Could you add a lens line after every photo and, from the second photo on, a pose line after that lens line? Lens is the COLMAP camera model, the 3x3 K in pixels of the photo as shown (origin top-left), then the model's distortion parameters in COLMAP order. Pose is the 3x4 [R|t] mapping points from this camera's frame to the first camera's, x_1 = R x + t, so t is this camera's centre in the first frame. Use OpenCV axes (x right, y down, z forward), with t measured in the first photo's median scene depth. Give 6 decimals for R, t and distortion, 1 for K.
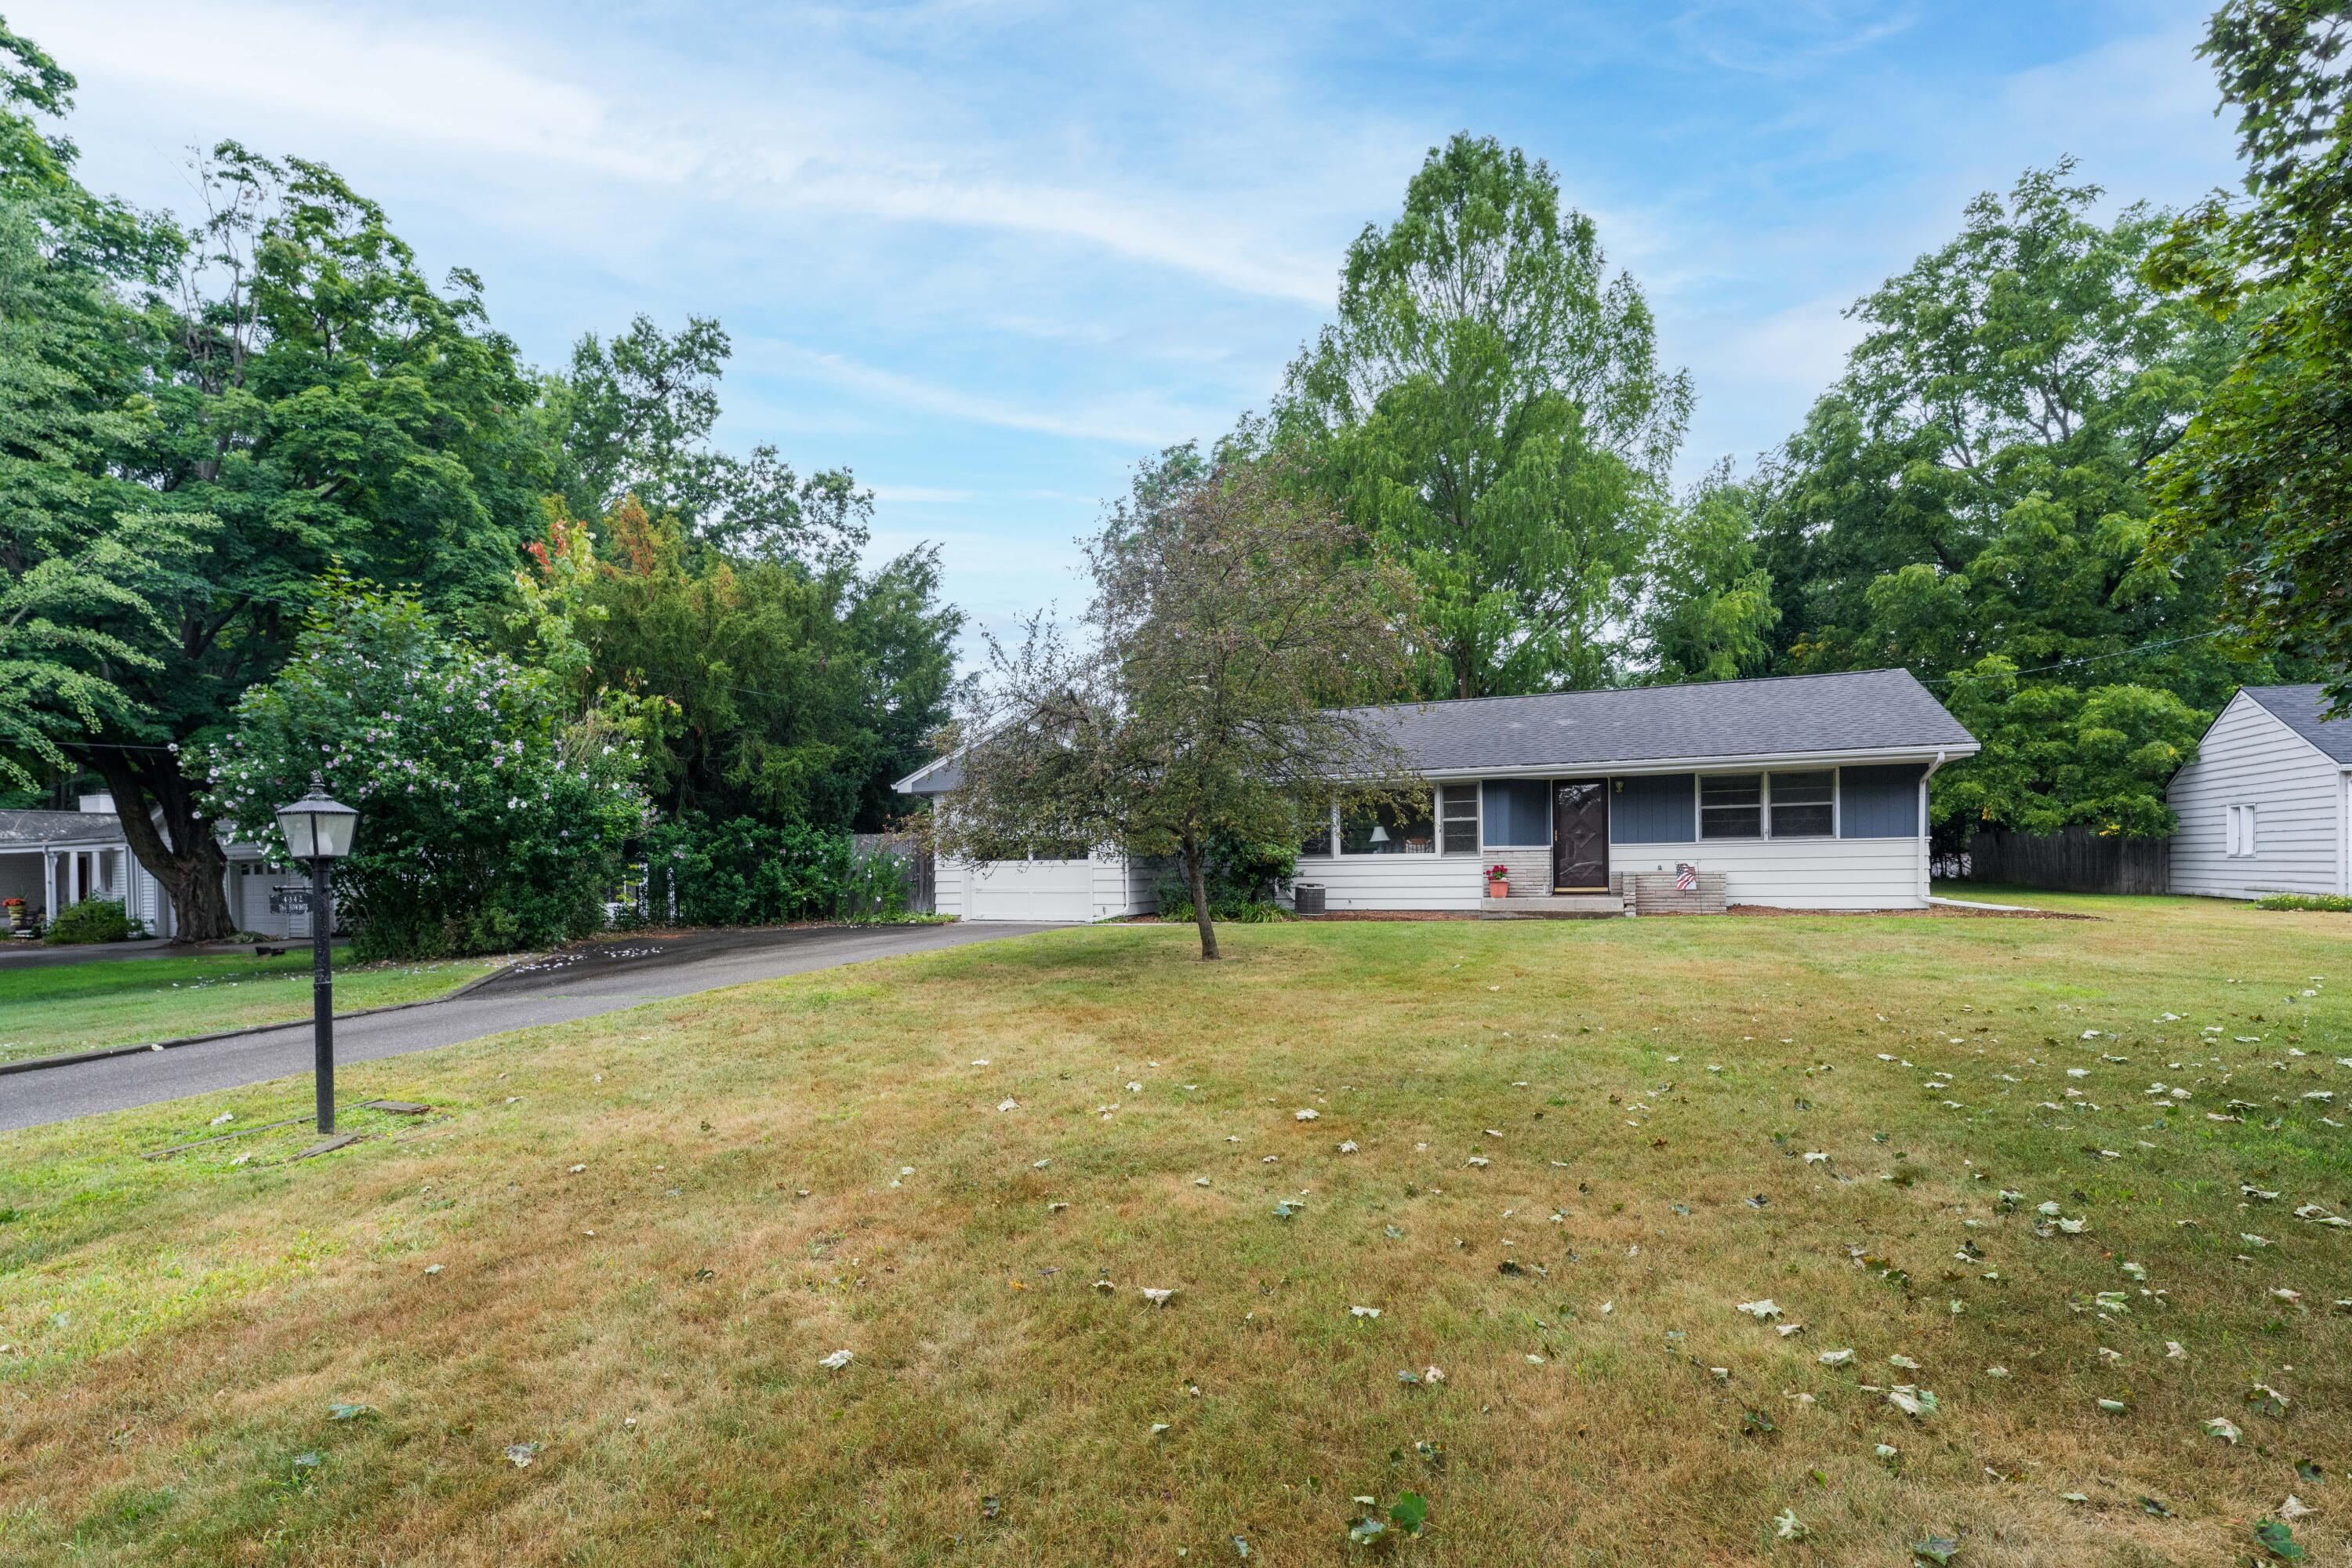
lens RADIAL K [[1096.5, 0, 1172.0], [0, 1096.5, 873.7], [0, 0, 1]] dist [0.004679, -0.000734]
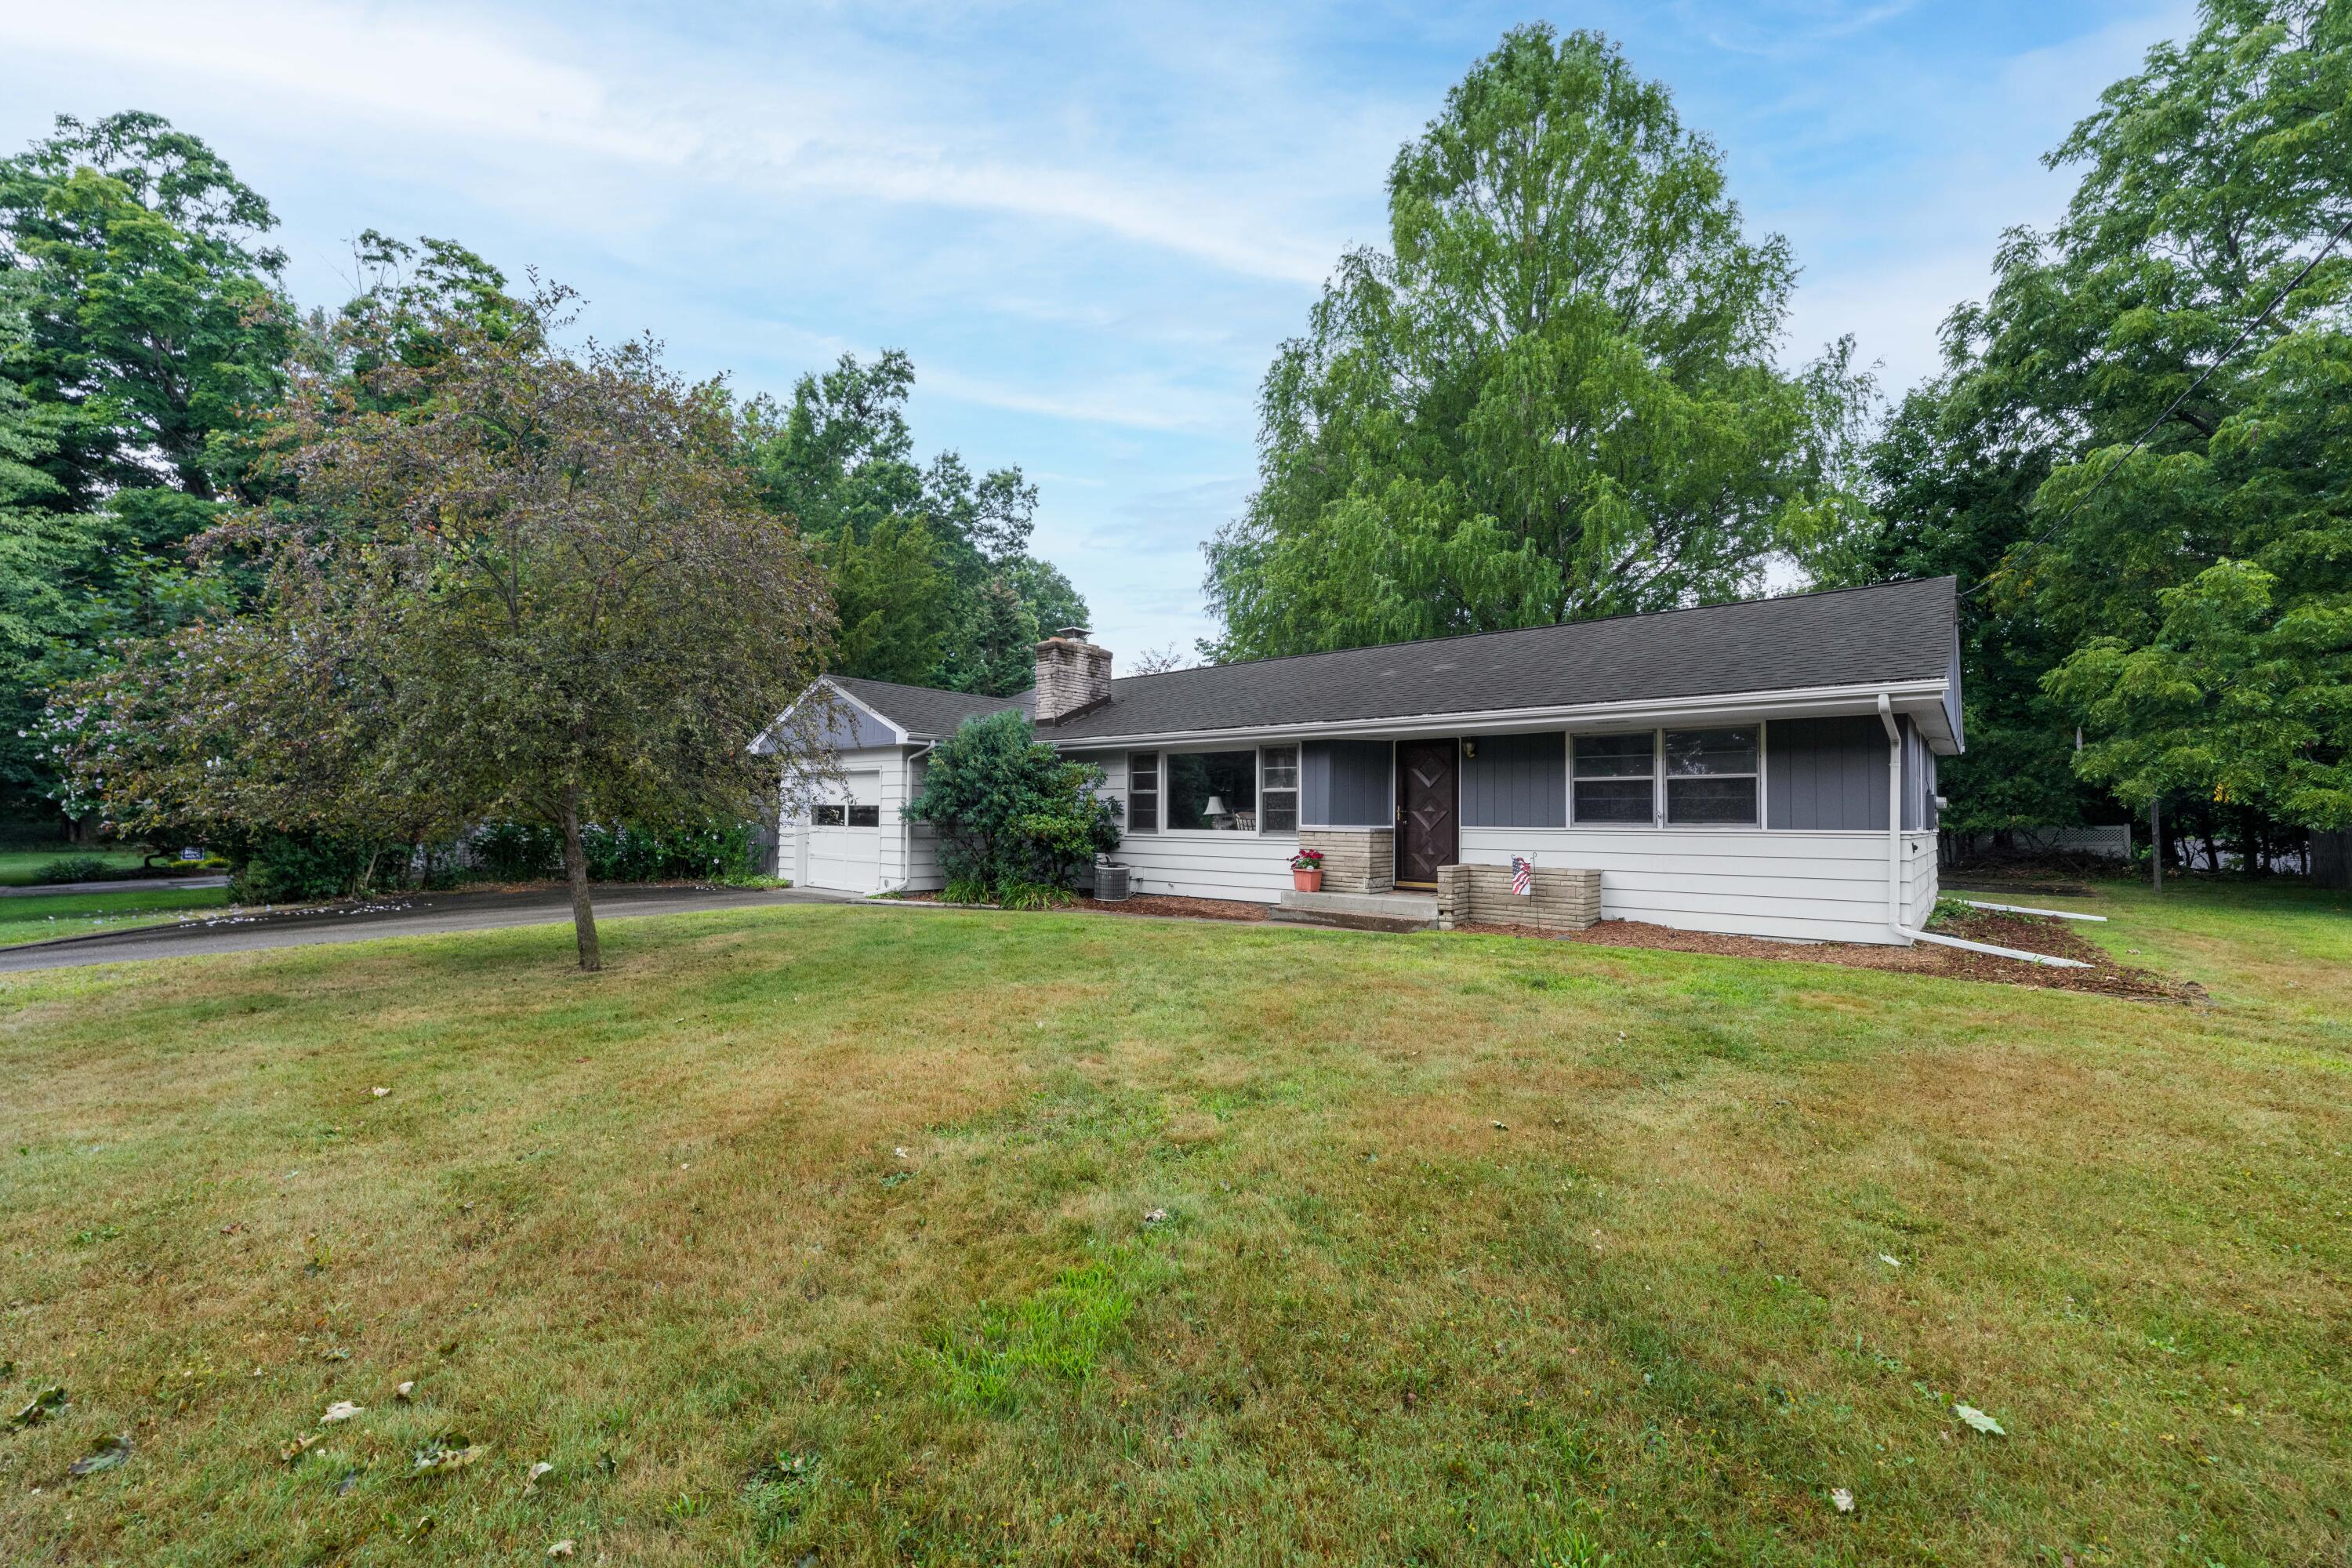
lens RADIAL K [[968.9, 0, 1169.1], [0, 968.9, 779.9], [0, 0, 1]] dist [0.003250, -0.000026]
pose [[0.951489, 0.012583, -0.307425, 0.324110], [-0.027833, 0.998587, -0.045270, -0.018158], [0.306421, 0.051630, 0.950495, 0.243304]]
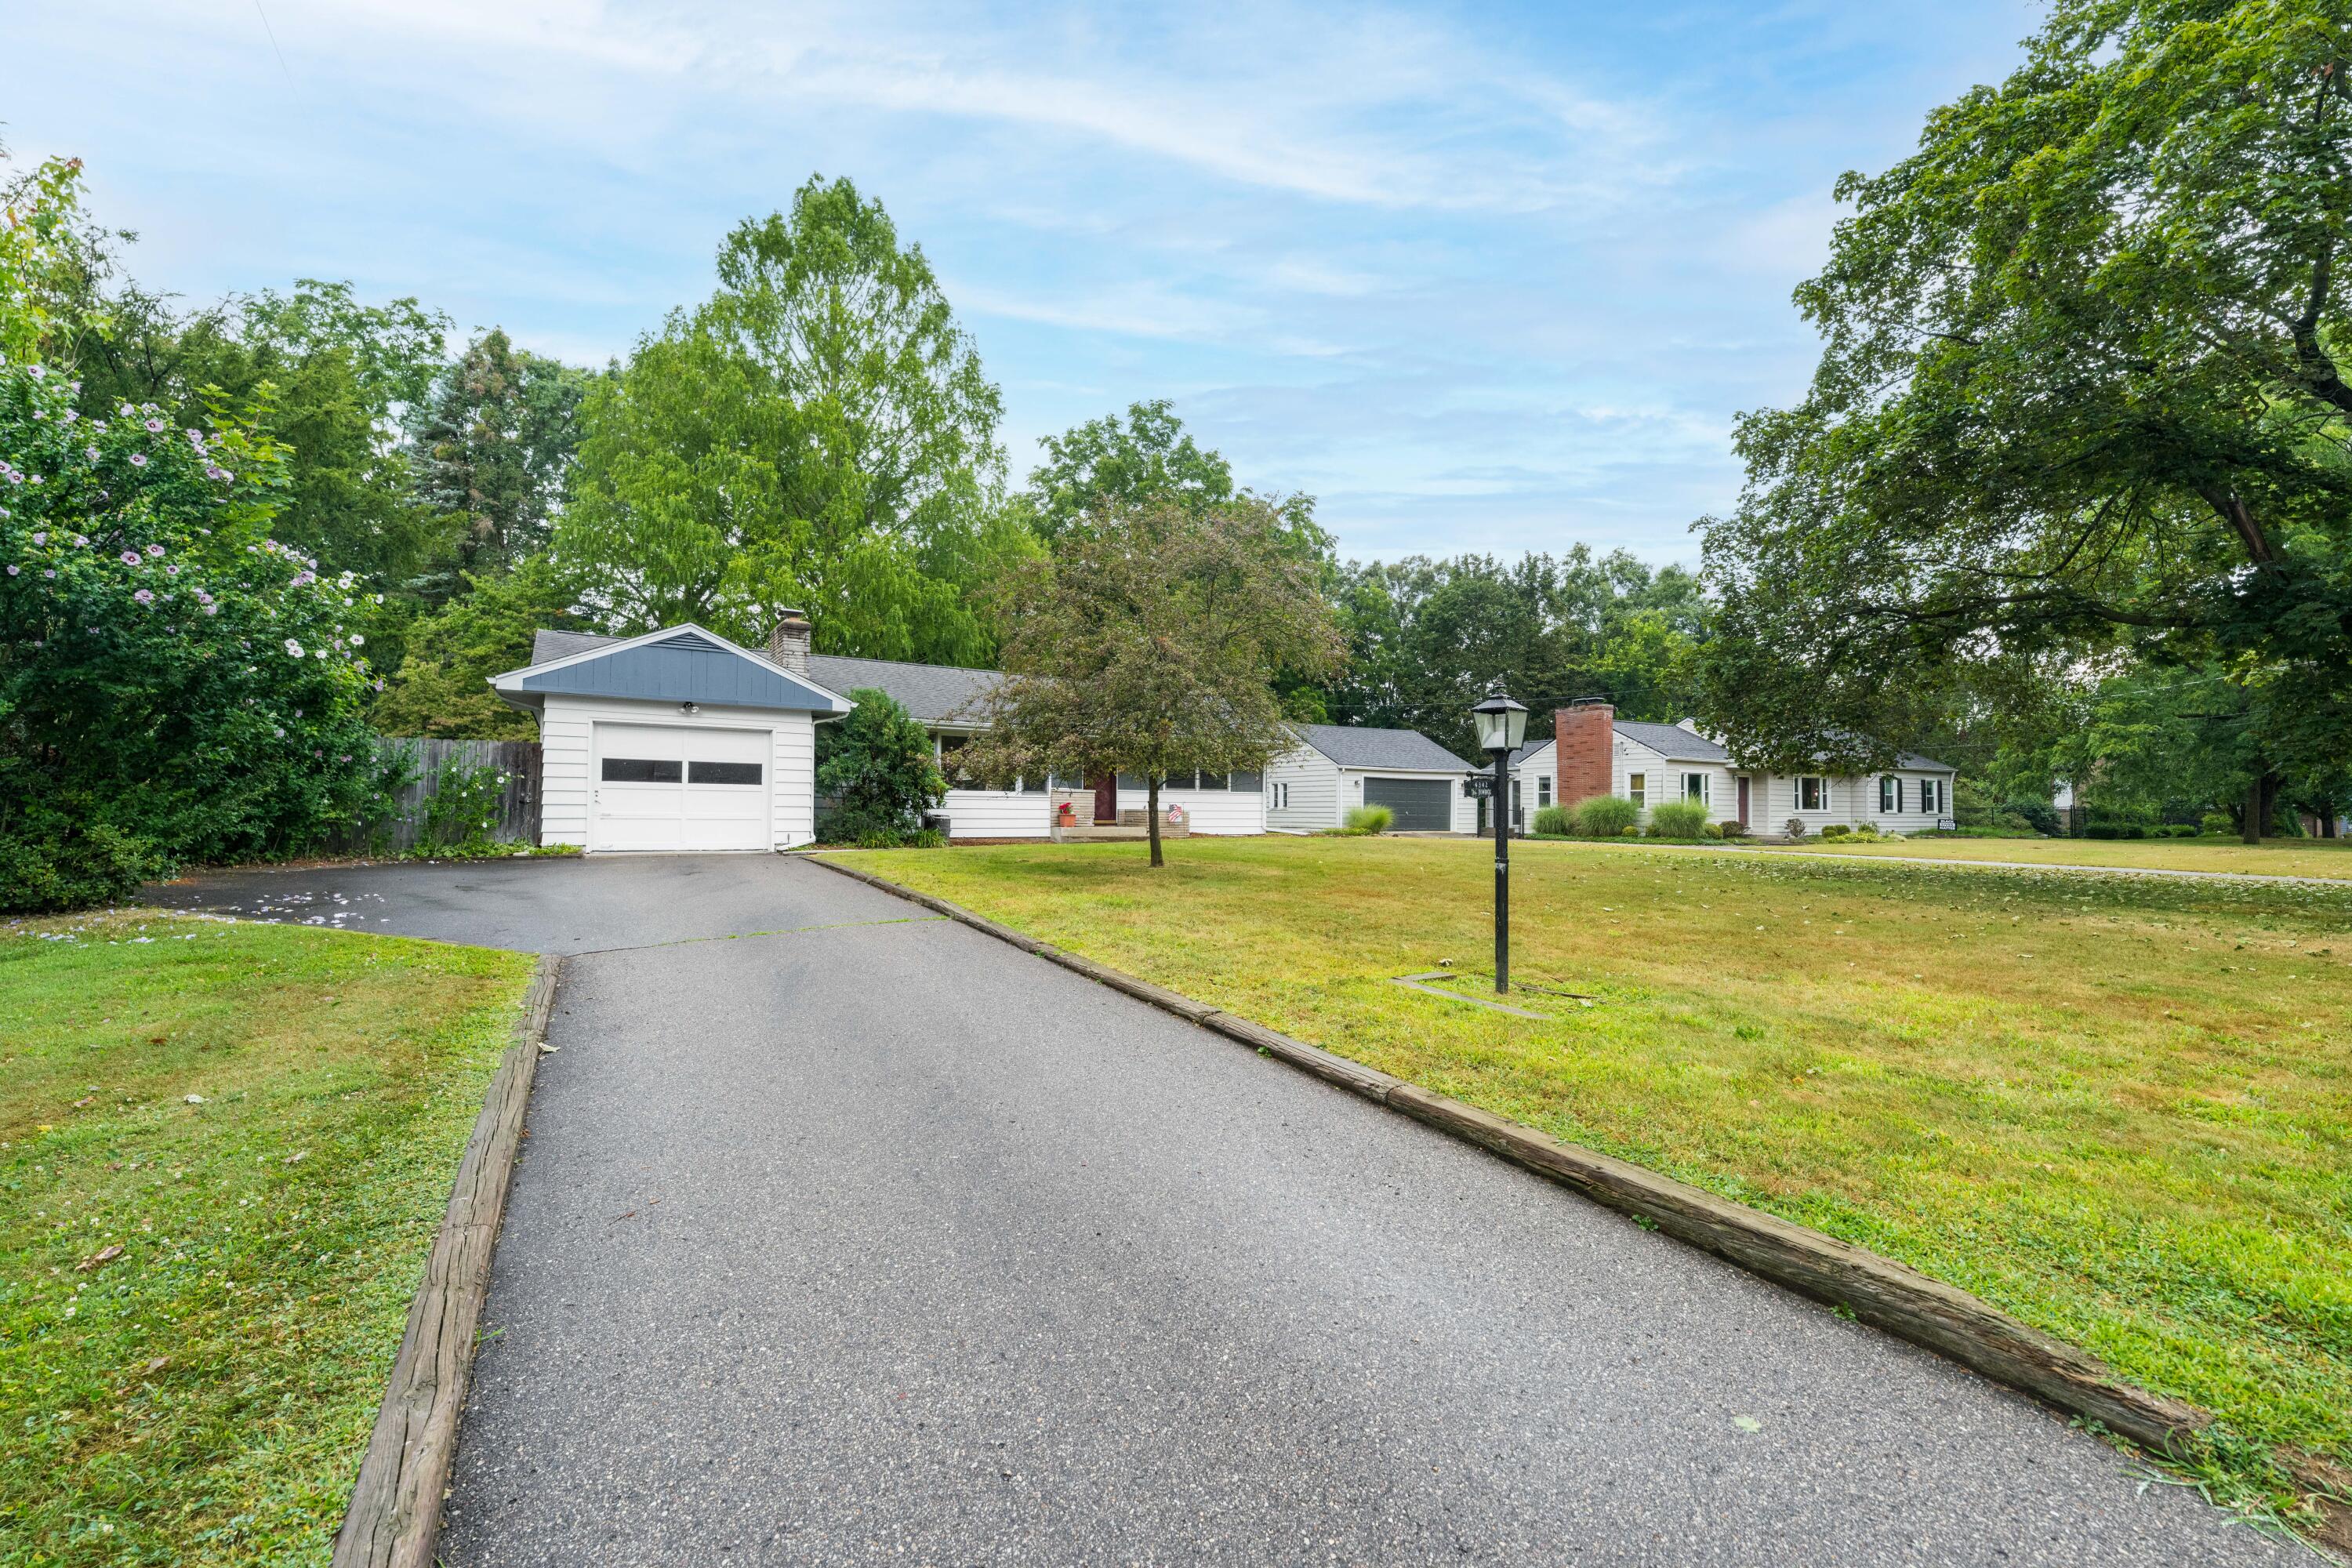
lens RADIAL K [[968.9, 0, 1166.6], [0, 968.9, 776.1], [0, 0, 1]] dist [0.003250, -0.000026]
pose [[0.568451, 0.051219, 0.821122, -0.462996], [-0.009095, 0.998390, -0.055980, 0.019222], [-0.822667, 0.024354, 0.568001, 0.187368]]
